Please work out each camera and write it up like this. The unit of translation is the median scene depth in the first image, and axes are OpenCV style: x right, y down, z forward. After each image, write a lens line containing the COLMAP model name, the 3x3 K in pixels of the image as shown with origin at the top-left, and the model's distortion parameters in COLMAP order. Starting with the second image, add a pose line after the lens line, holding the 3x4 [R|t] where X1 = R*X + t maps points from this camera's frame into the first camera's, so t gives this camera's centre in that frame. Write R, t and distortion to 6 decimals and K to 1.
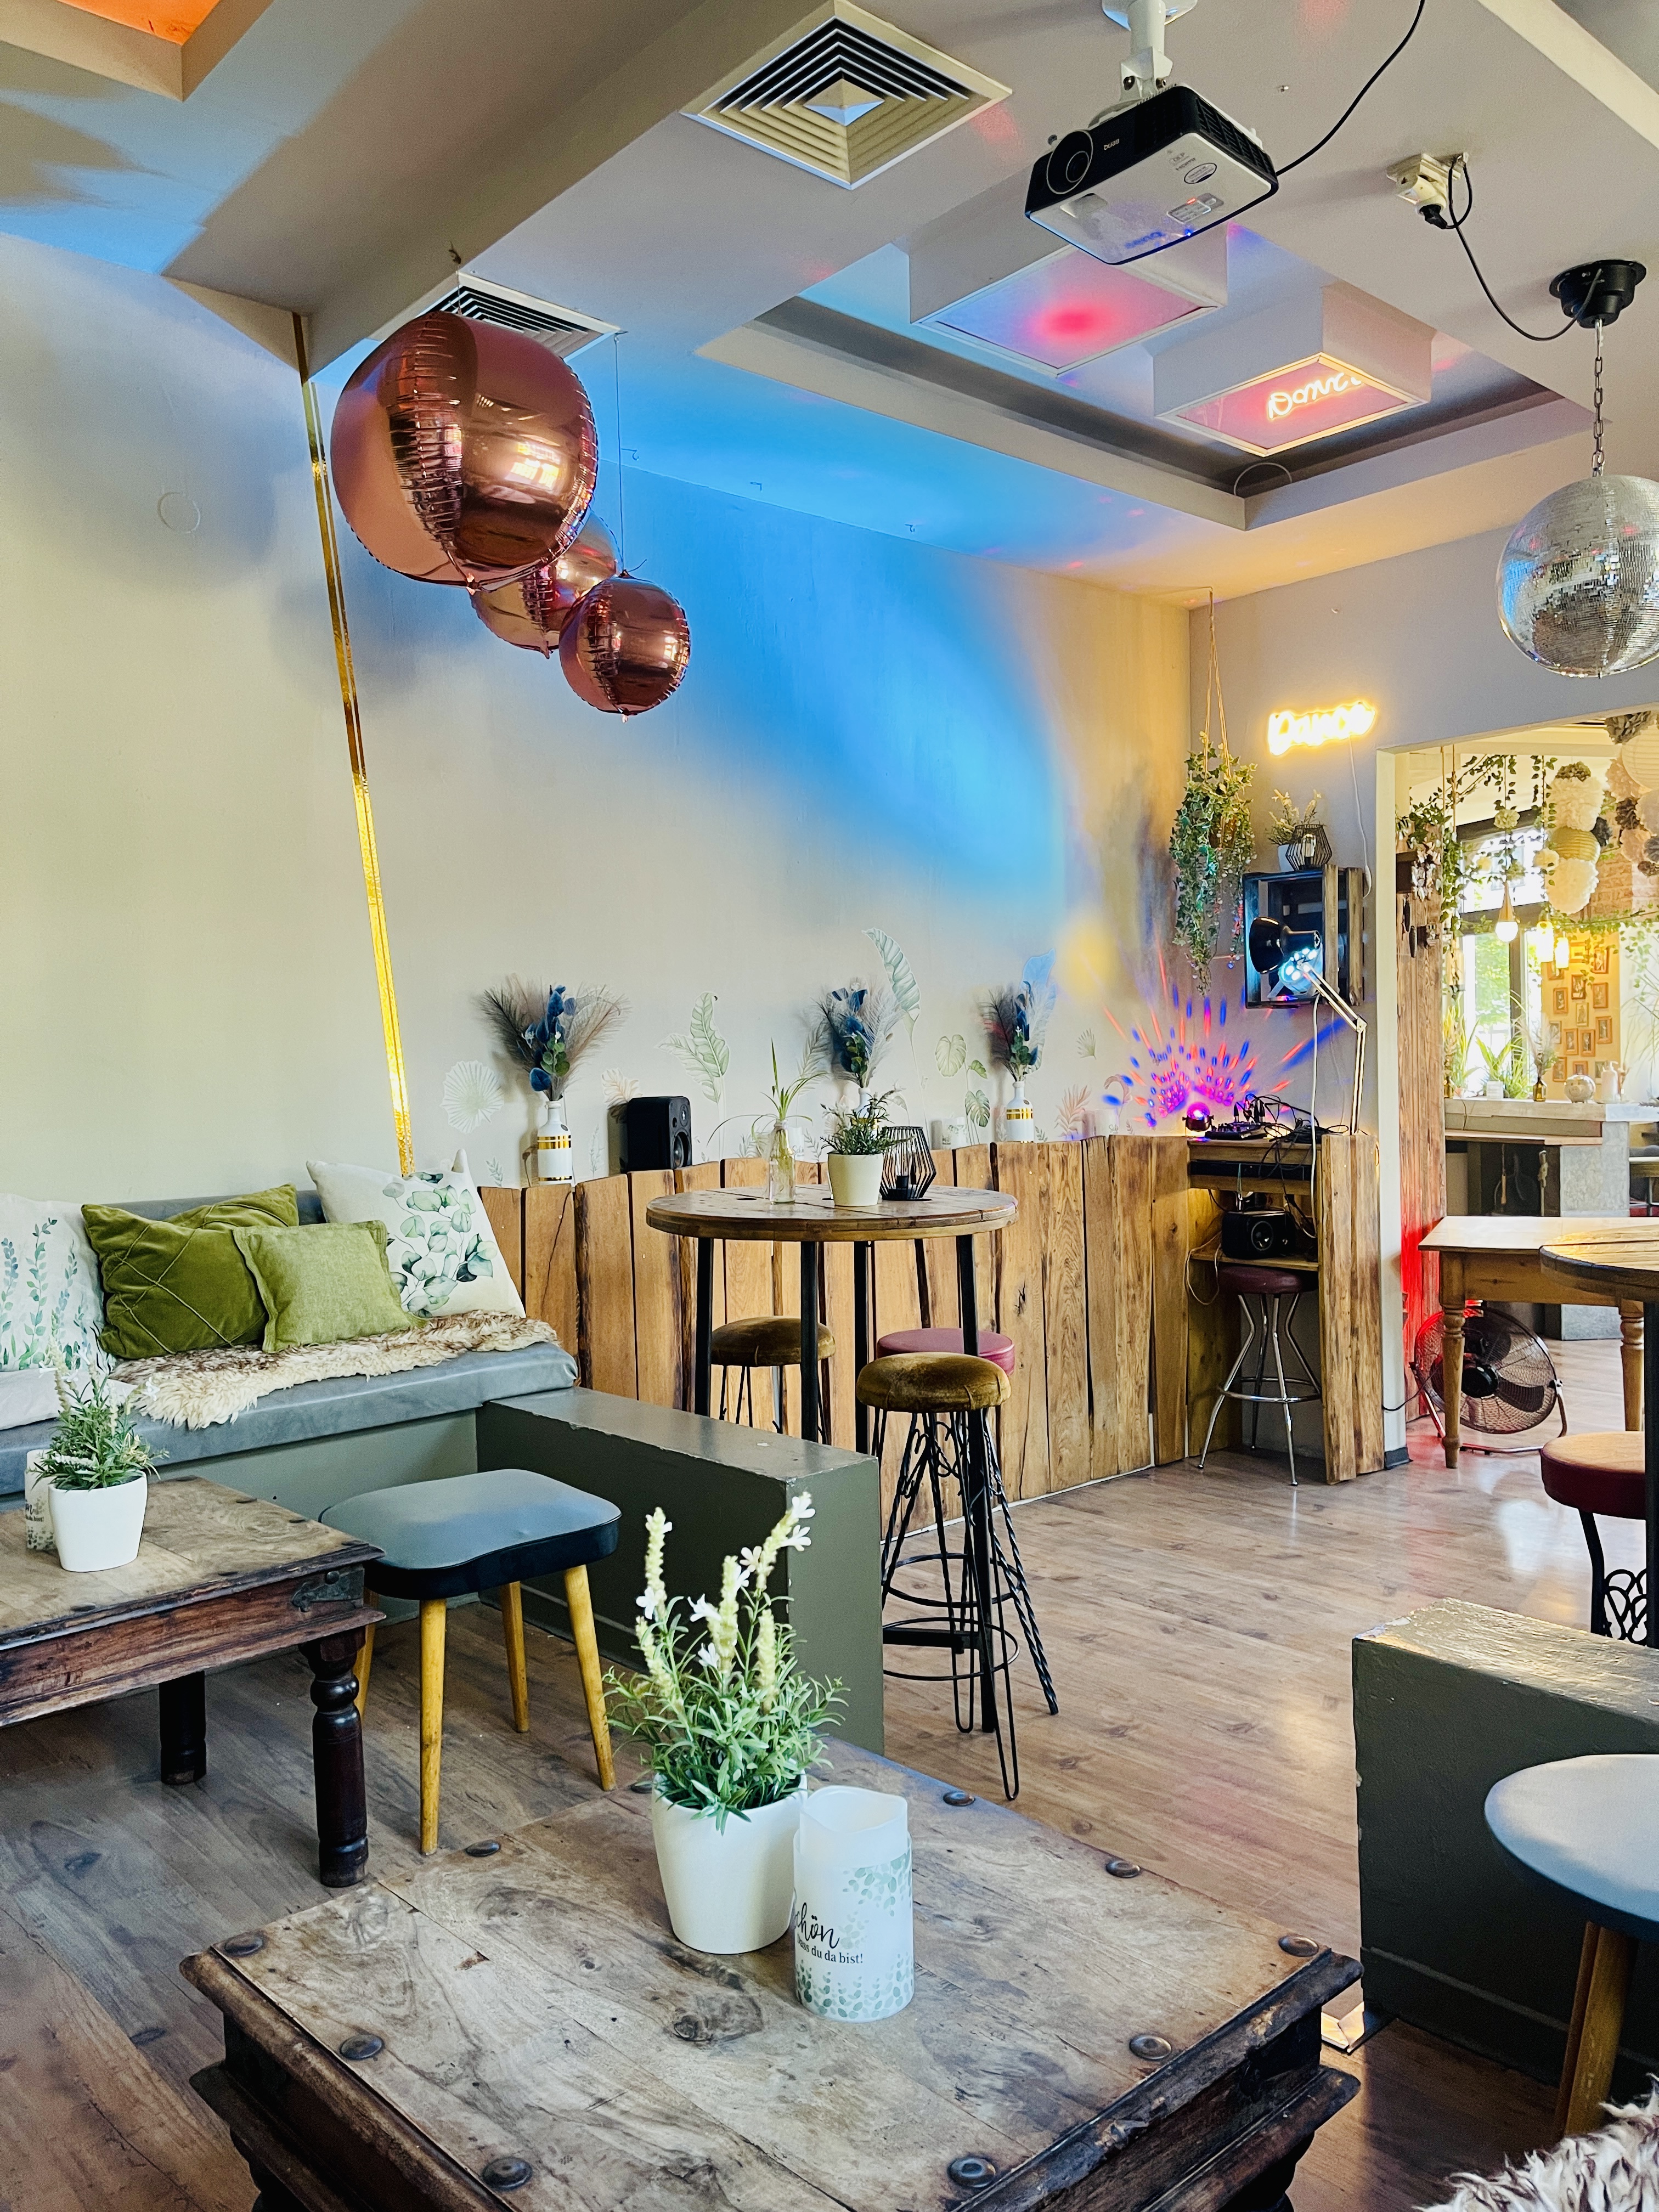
lens RADIAL K [[1653.6, 0, 830.7], [0, 1653.6, 1077.1], [0, 0, 1]] dist [0.078689, -0.119138]
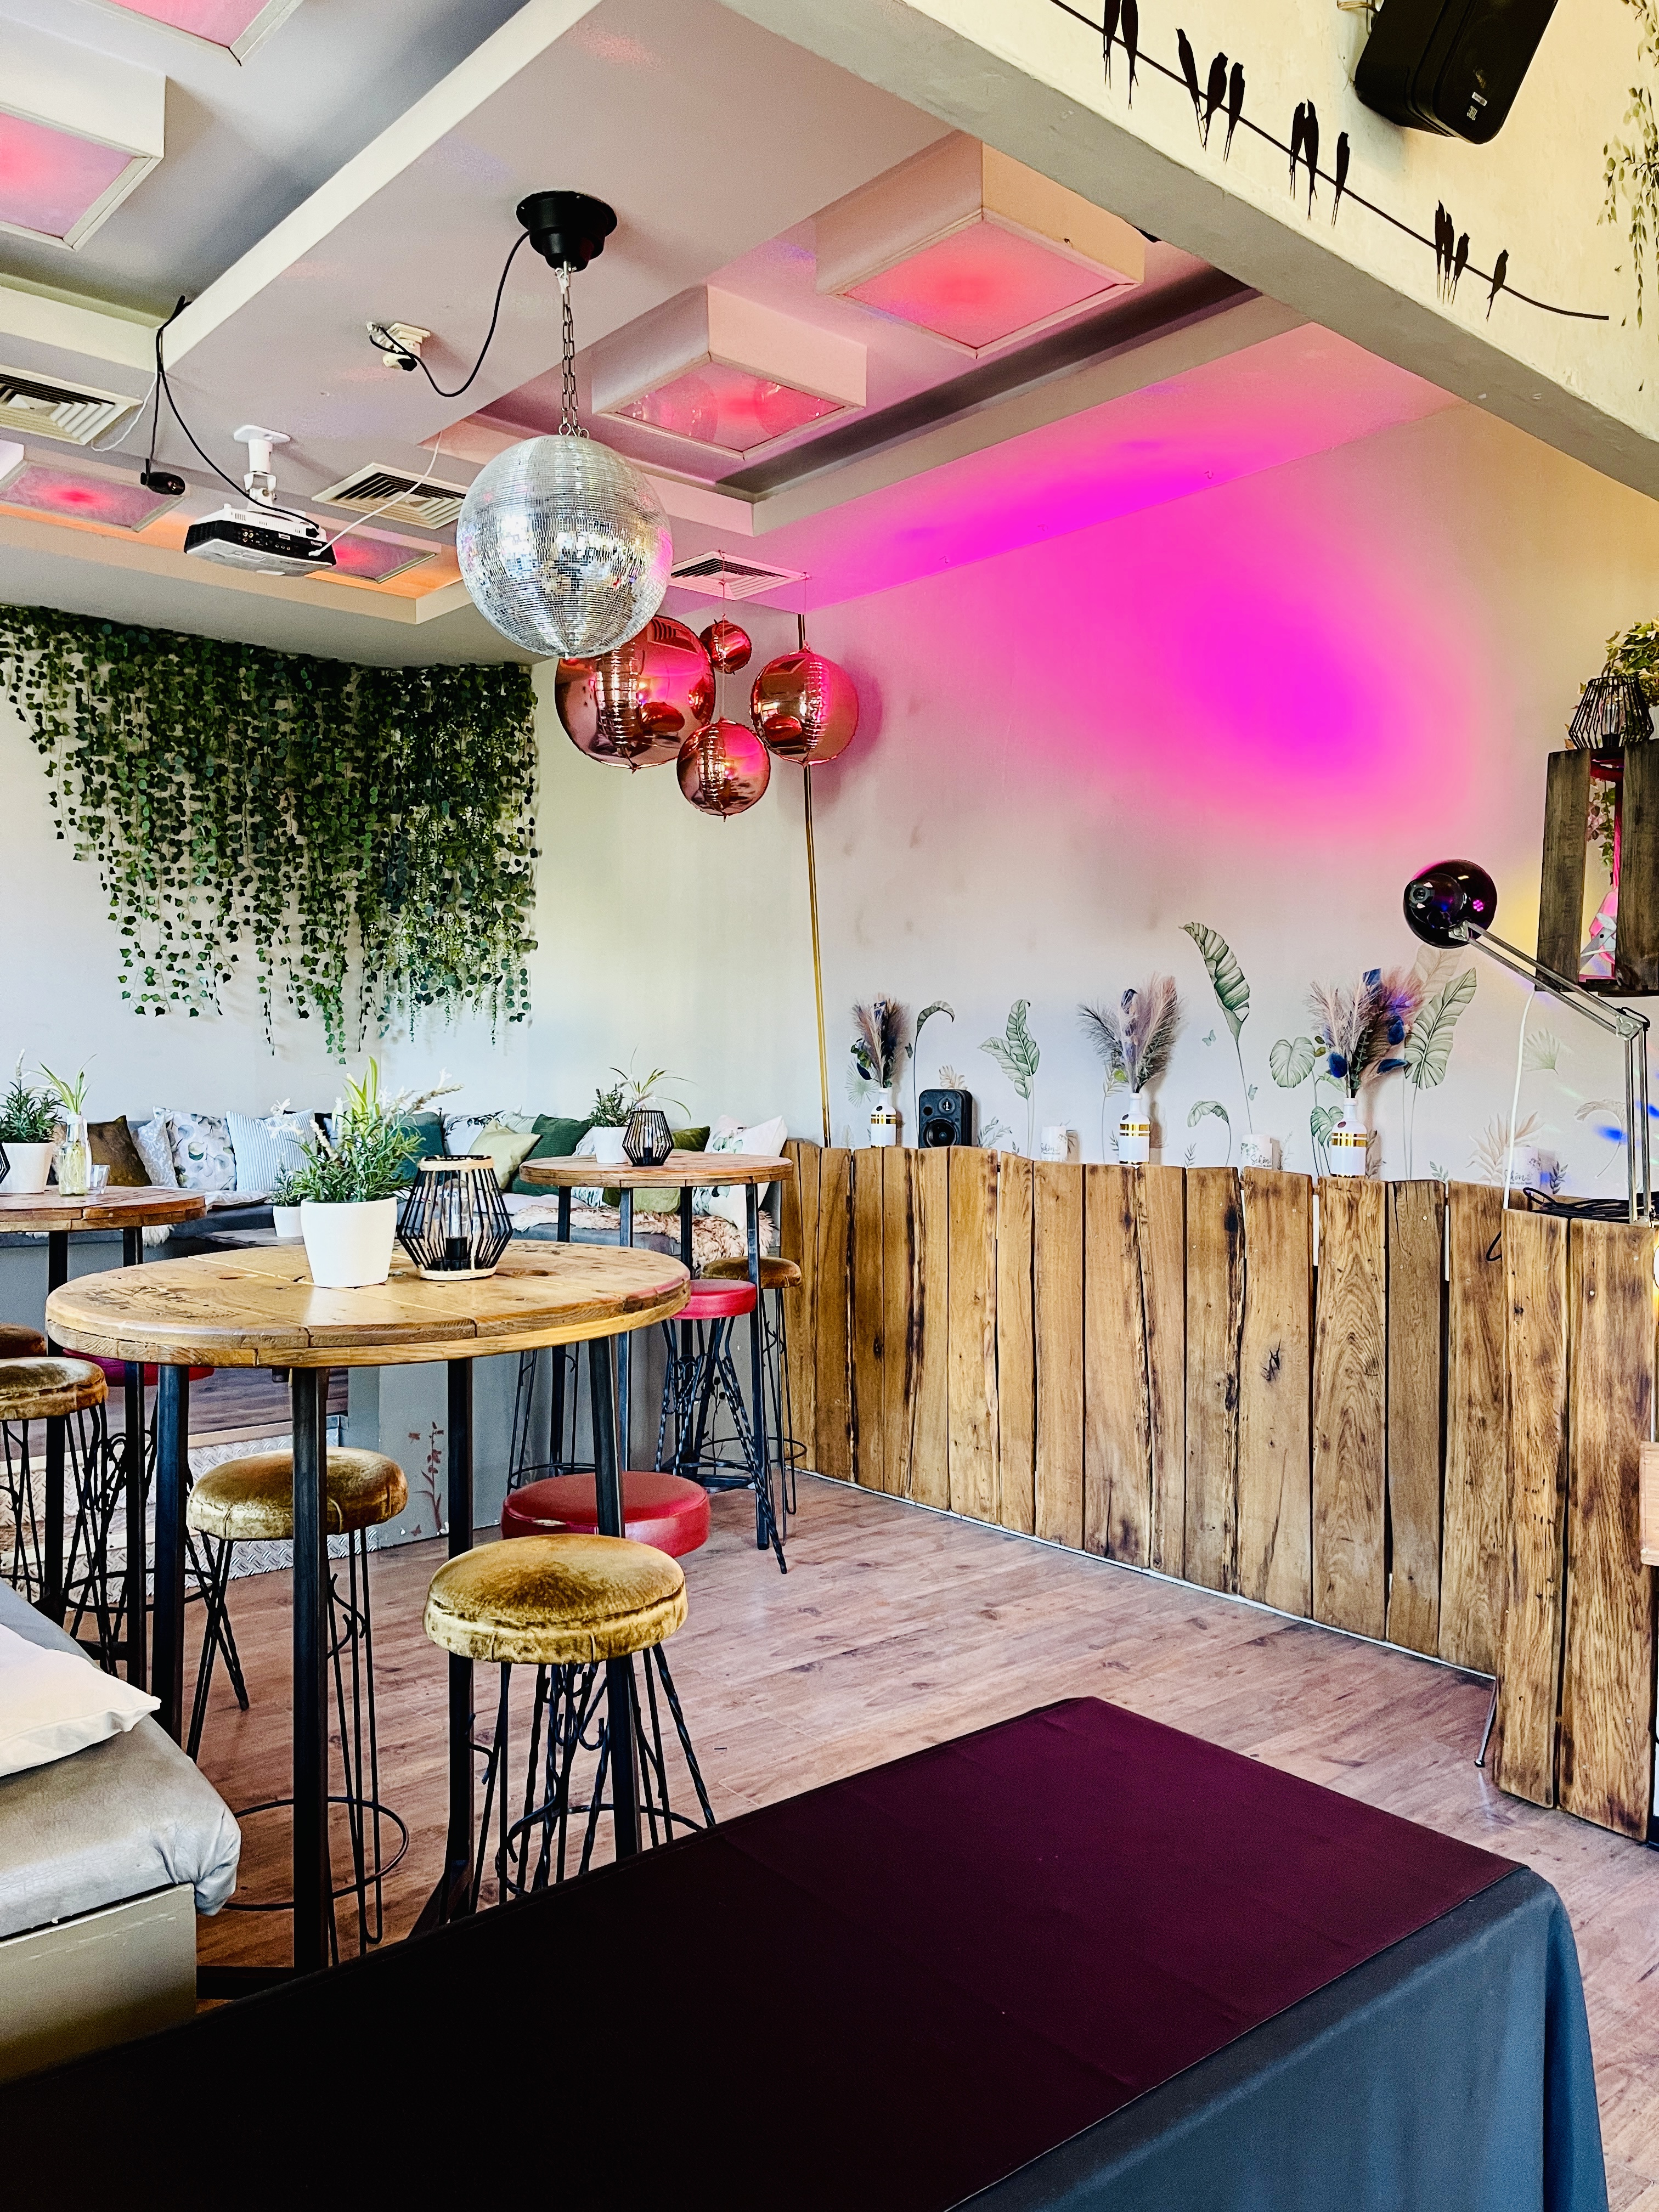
lens RADIAL K [[1653.6, 0, 830.7], [0, 1653.6, 1077.1], [0, 0, 1]] dist [0.078689, -0.119138]
pose [[-0.013286, 0.033883, -0.999337, 0.978195], [-0.014802, 0.999310, 0.034079, -0.032851], [0.999802, 0.015245, -0.012776, 0.828546]]
